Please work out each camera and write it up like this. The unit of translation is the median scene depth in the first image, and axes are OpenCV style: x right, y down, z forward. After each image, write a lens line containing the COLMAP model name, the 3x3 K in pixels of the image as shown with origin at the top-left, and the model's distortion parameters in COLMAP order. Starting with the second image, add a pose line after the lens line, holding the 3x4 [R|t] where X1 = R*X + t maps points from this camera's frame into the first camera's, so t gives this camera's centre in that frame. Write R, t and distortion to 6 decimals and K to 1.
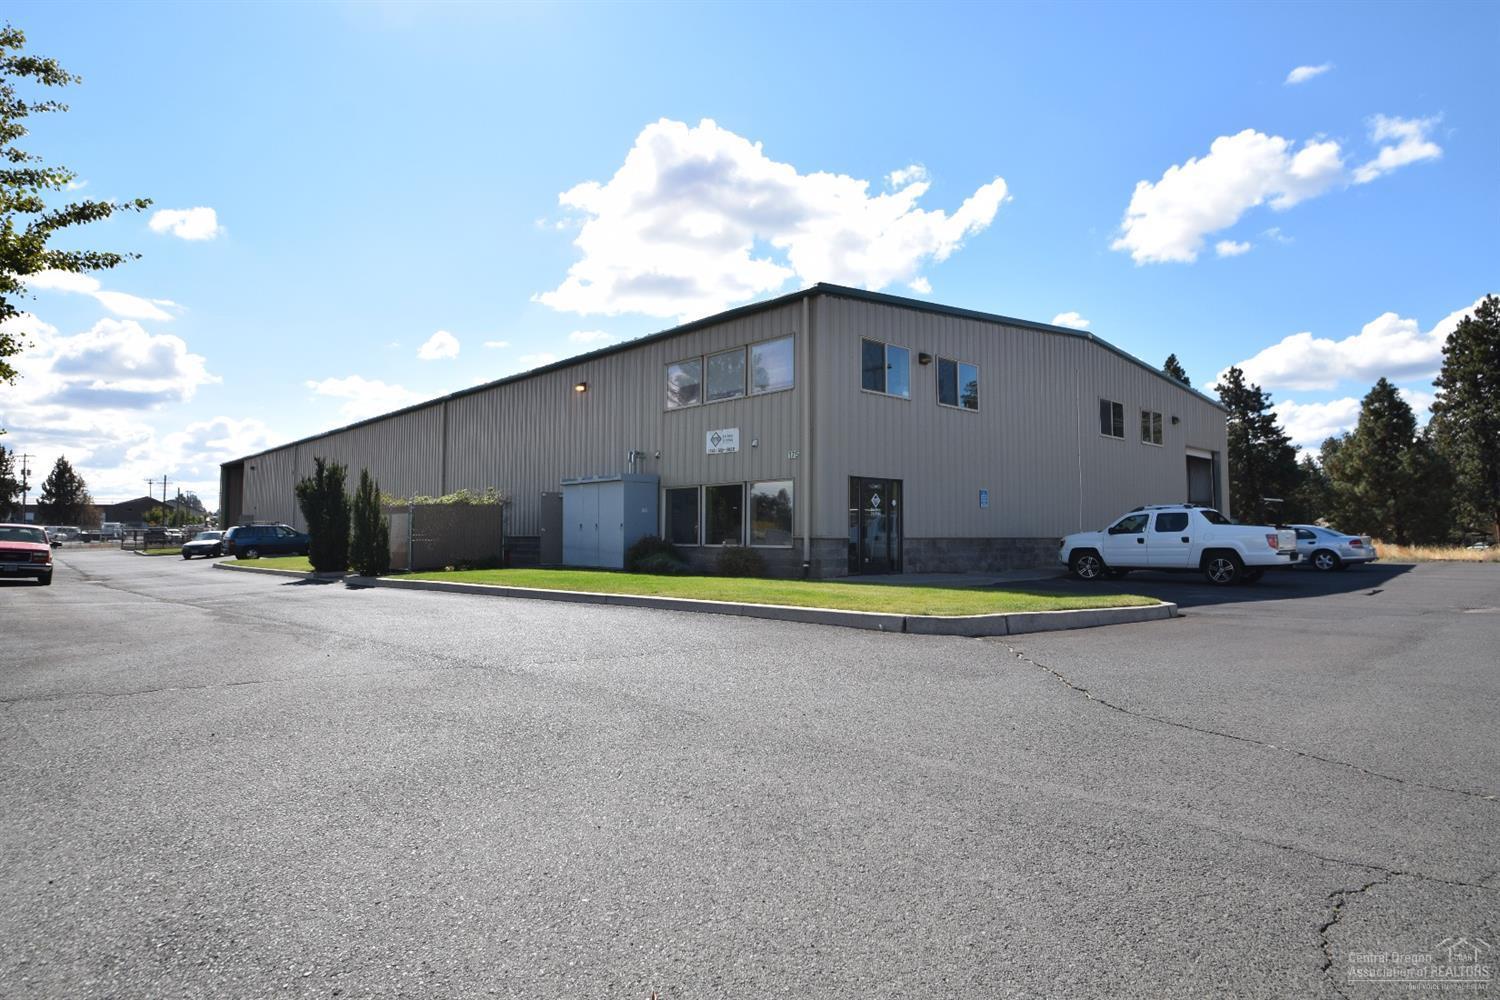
lens RADIAL K [[858.6, 0, 858.9], [0, 858.6, 501.6], [0, 0, 1]] dist [-0.002039, -0.037553]
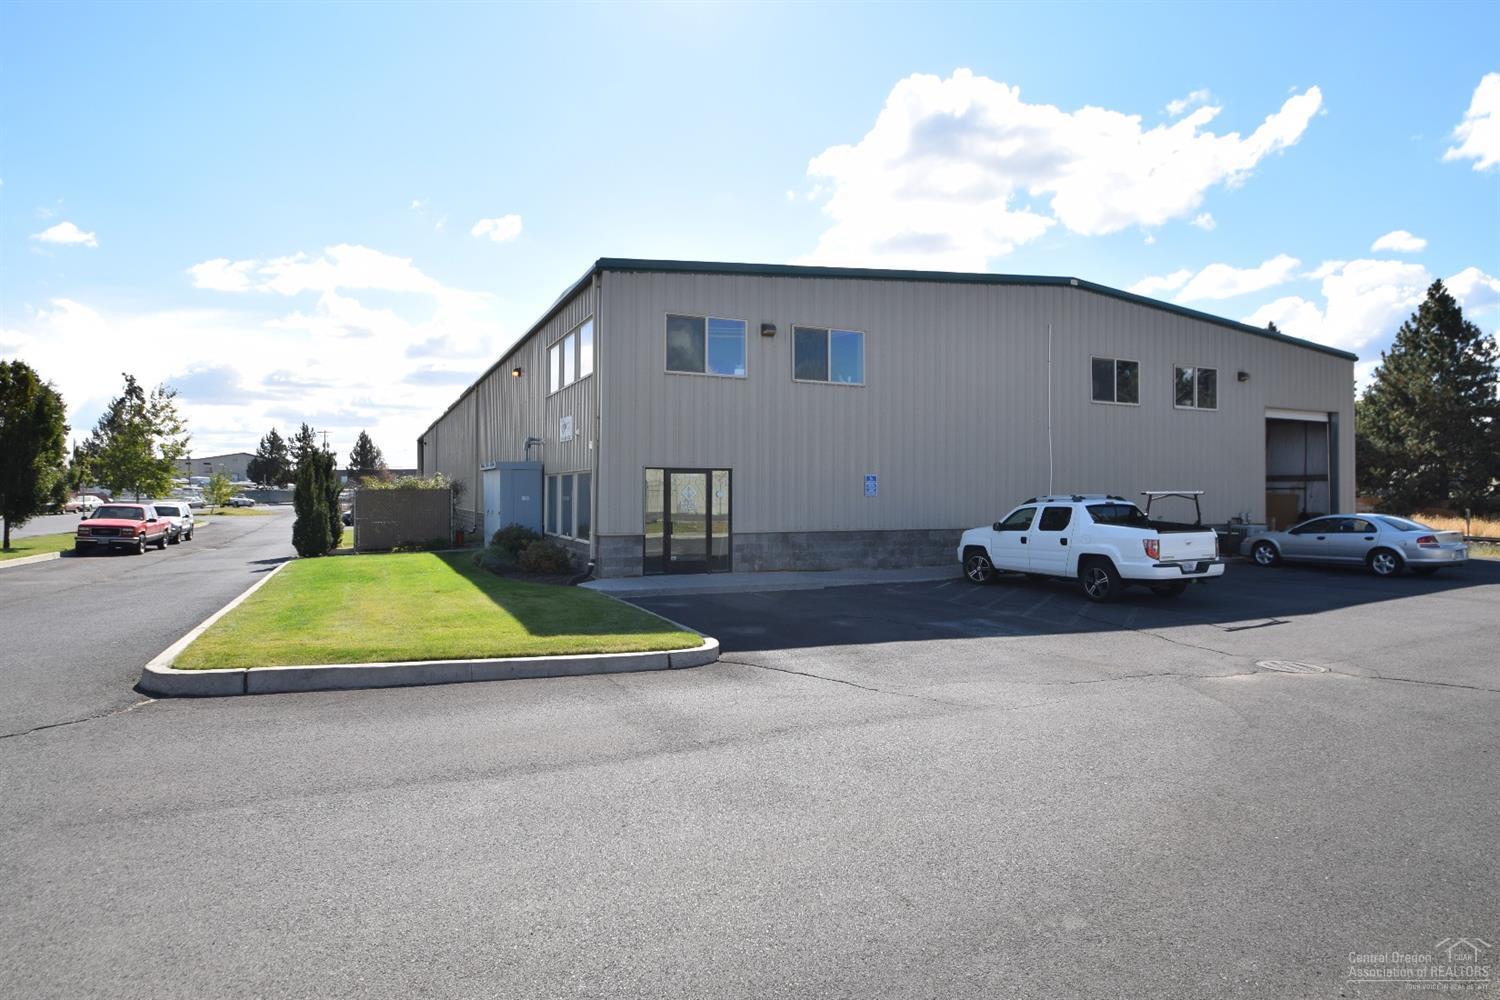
lens RADIAL K [[858.6, 0, 858.9], [0, 858.6, 501.6], [0, 0, 1]] dist [-0.002039, -0.037553]
pose [[0.948075, 0.008976, -0.317919, 0.250937], [0.007327, 0.998720, 0.050046, -0.018858], [0.317961, -0.049777, 0.946796, 0.103009]]
